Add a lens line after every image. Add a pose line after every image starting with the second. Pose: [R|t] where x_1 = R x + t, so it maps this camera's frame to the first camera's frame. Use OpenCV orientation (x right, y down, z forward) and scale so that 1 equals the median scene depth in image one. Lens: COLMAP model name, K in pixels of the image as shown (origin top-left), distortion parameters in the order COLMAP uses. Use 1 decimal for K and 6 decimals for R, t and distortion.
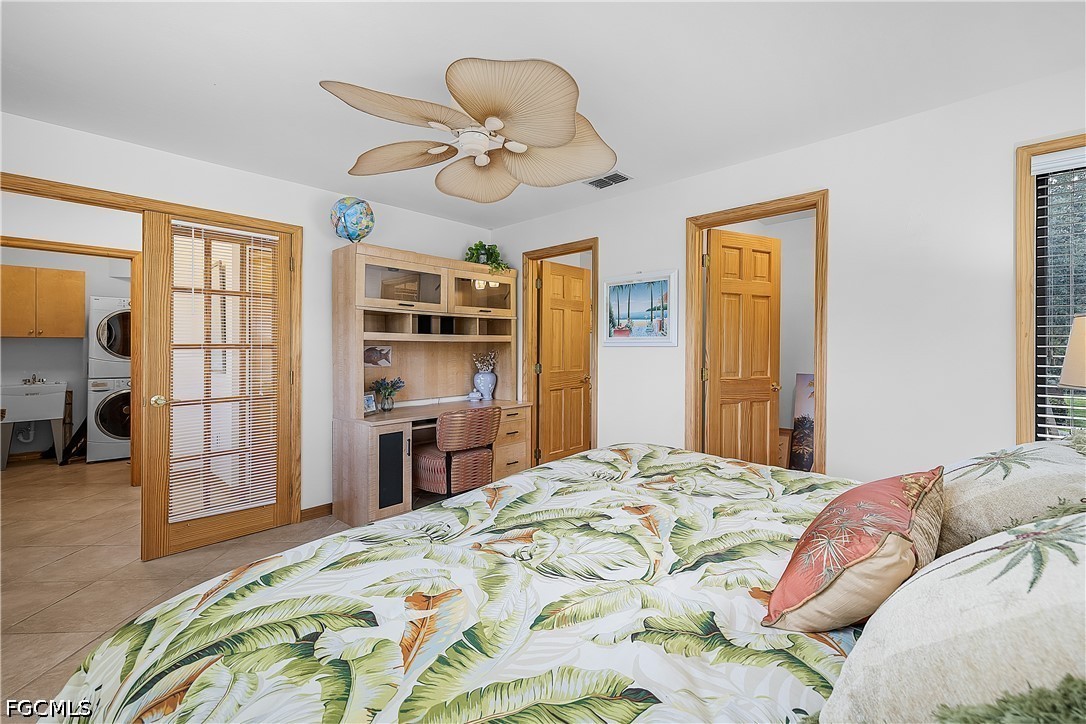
lens RADIAL K [[461.7, 0, 544.5], [0, 461.7, 345.4], [0, 0, 1]] dist [0.001076, 0.000402]
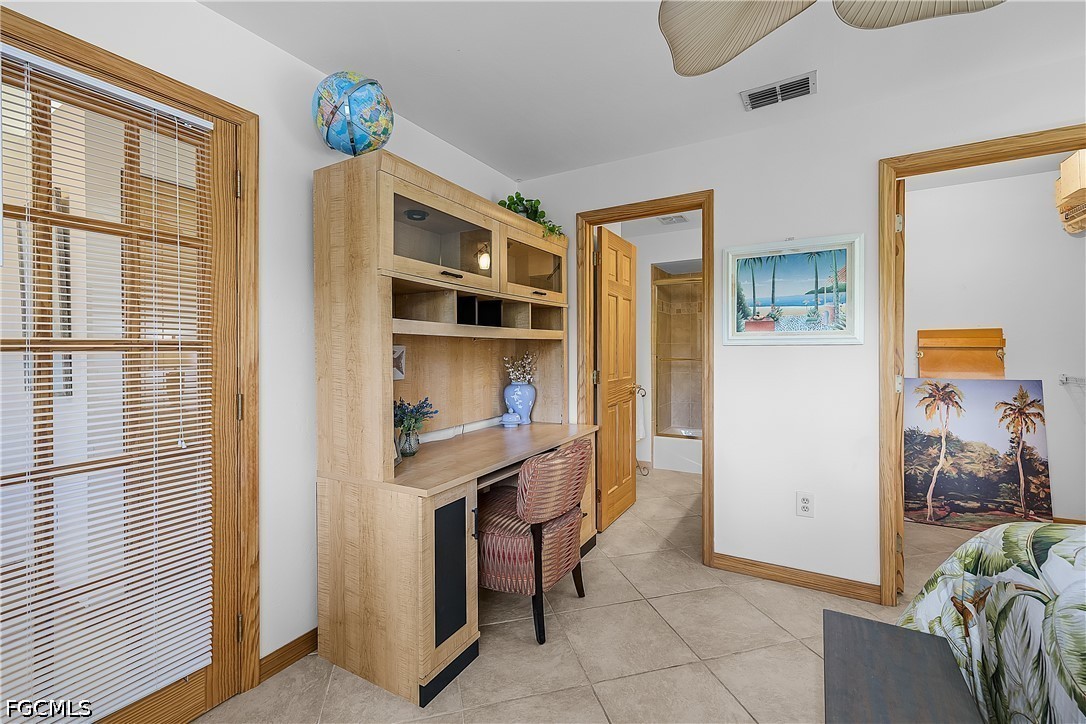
lens RADIAL K [[459.6, 0, 543.7], [0, 459.6, 350.1], [0, 0, 1]] dist [0.003010, 0.000360]
pose [[0.973622, -0.005104, 0.228108, -0.329295], [0.003897, 0.999976, 0.005741, 0.005110], [-0.228132, -0.004701, 0.973619, 0.419543]]
